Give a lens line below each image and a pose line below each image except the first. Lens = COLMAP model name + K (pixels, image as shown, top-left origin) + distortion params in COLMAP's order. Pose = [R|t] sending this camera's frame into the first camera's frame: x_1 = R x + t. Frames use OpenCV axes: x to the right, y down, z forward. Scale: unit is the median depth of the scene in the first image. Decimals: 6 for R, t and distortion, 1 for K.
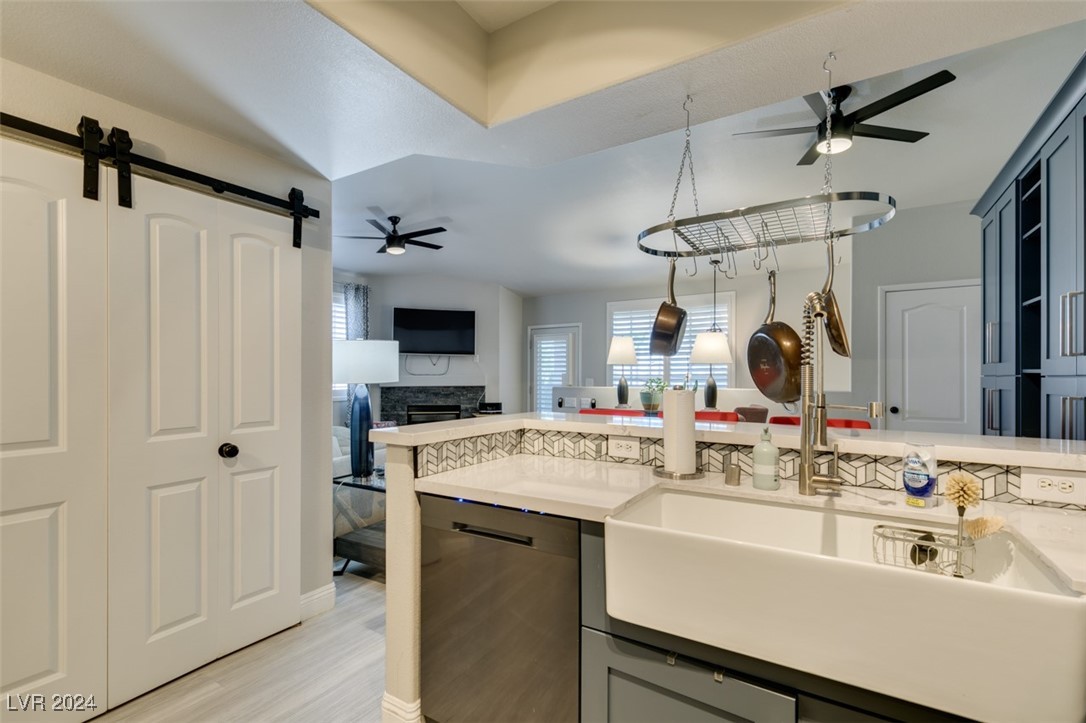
lens RADIAL K [[489.0, 0, 545.0], [0, 489.0, 375.0], [0, 0, 1]] dist [0.000862, -0.000570]
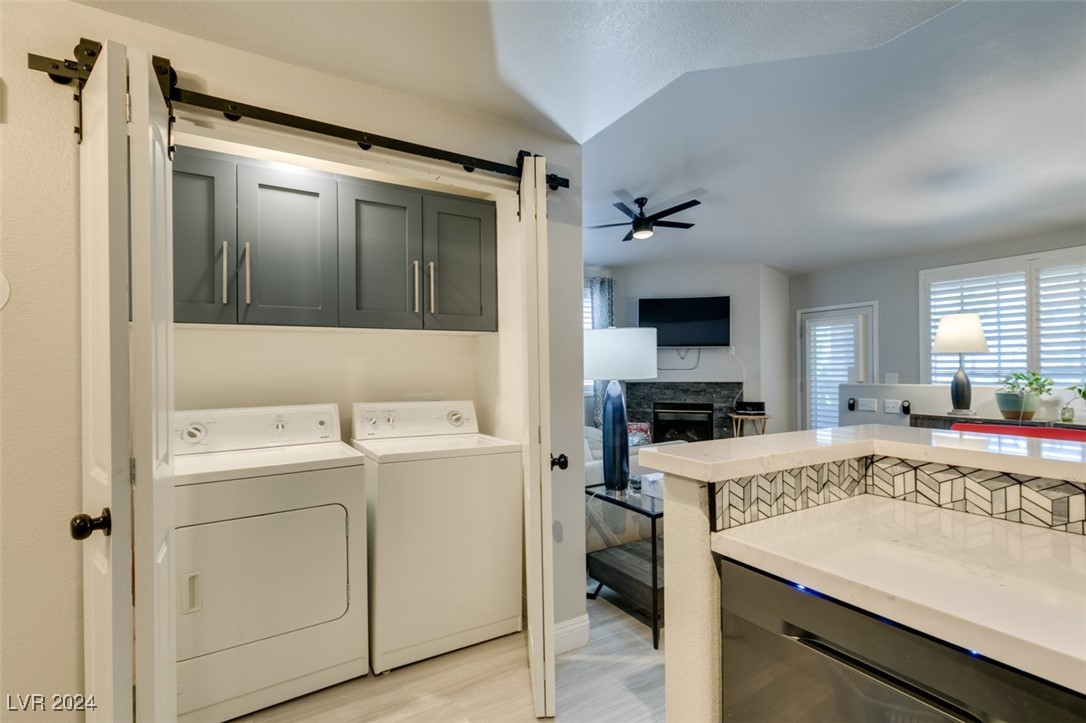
lens RADIAL K [[486.9, 0, 538.7], [0, 486.9, 364.6], [0, 0, 1]] dist [0.001136, -0.001083]
pose [[0.882484, -0.011254, -0.470207, -0.051290], [0.006036, 0.999902, -0.012603, 0.000142], [0.470303, 0.008284, 0.882466, 0.104052]]
